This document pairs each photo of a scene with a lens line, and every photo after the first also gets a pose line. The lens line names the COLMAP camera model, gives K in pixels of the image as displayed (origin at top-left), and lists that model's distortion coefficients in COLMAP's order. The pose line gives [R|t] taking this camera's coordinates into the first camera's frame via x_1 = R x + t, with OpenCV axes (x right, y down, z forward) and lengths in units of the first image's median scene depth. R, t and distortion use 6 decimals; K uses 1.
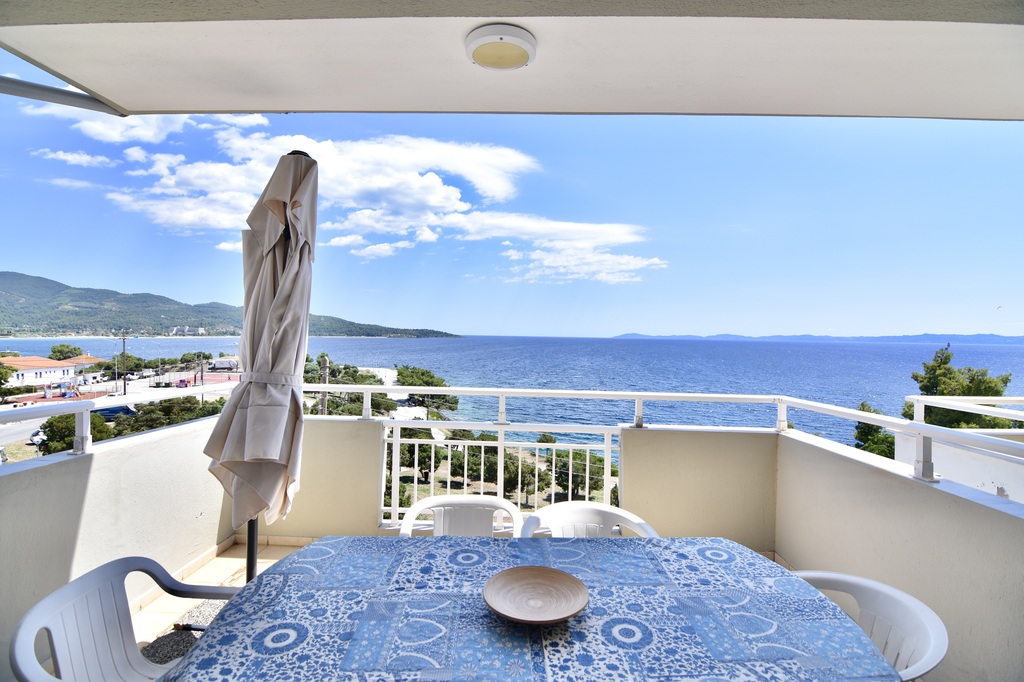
lens RADIAL K [[490.0, 0, 510.2], [0, 490.0, 332.5], [0, 0, 1]] dist [-0.001518, -0.013612]
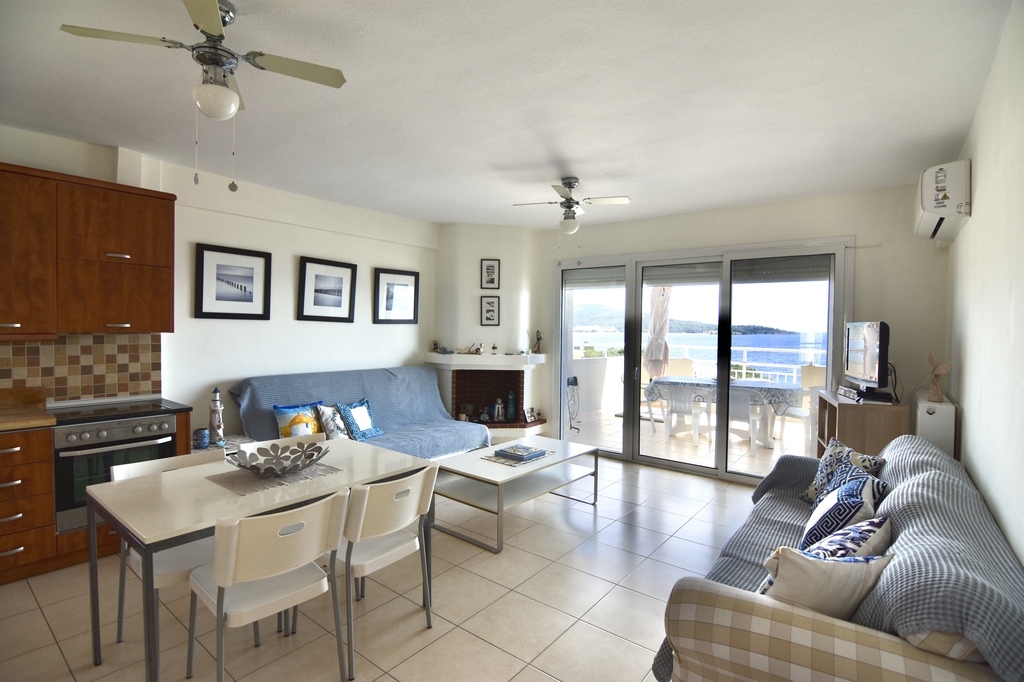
lens RADIAL K [[494.3, 0, 511.2], [0, 494.3, 338.7], [0, 0, 1]] dist [-0.001295, -0.014652]
pose [[0.809814, 0.008458, -0.586626, 0.719481], [0.002767, 0.999830, 0.018236, 0.039164], [0.586681, -0.016391, 0.809652, -2.433790]]
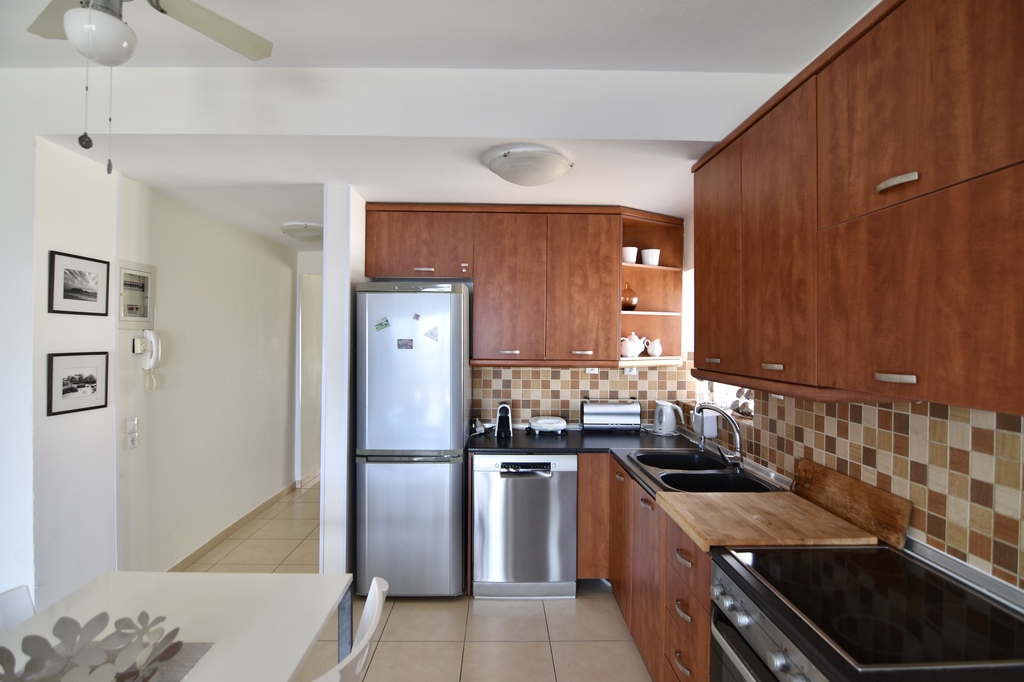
lens RADIAL K [[501.3, 0, 512.0], [0, 501.3, 341.0], [0, 0, 1]] dist [-0.001363, -0.015381]
pose [[-0.996967, -0.024663, -0.073811, -0.571902], [-0.024743, 0.999694, 0.000169, -0.003723], [0.073784, 0.001994, -0.997272, -1.483588]]
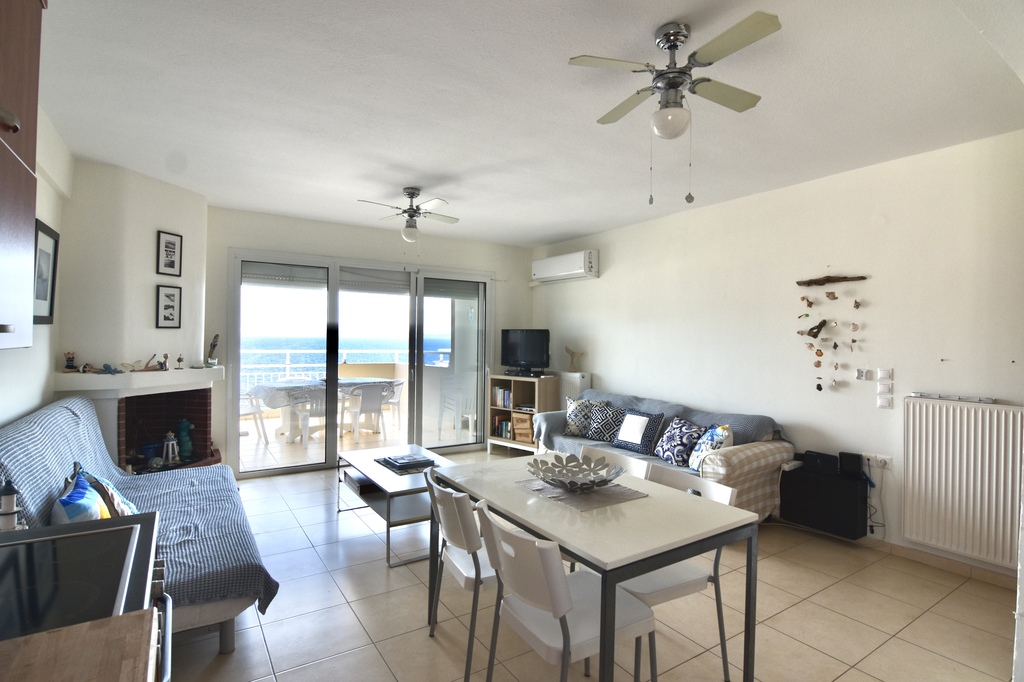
lens RADIAL K [[510.2, 0, 514.4], [0, 510.2, 338.0], [0, 0, 1]] dist [0.003353, -0.015552]
pose [[0.814855, -0.007863, 0.579611, -0.873784], [-0.001250, 0.999882, 0.015322, 0.023725], [-0.579663, -0.013209, 0.814749, -2.632685]]
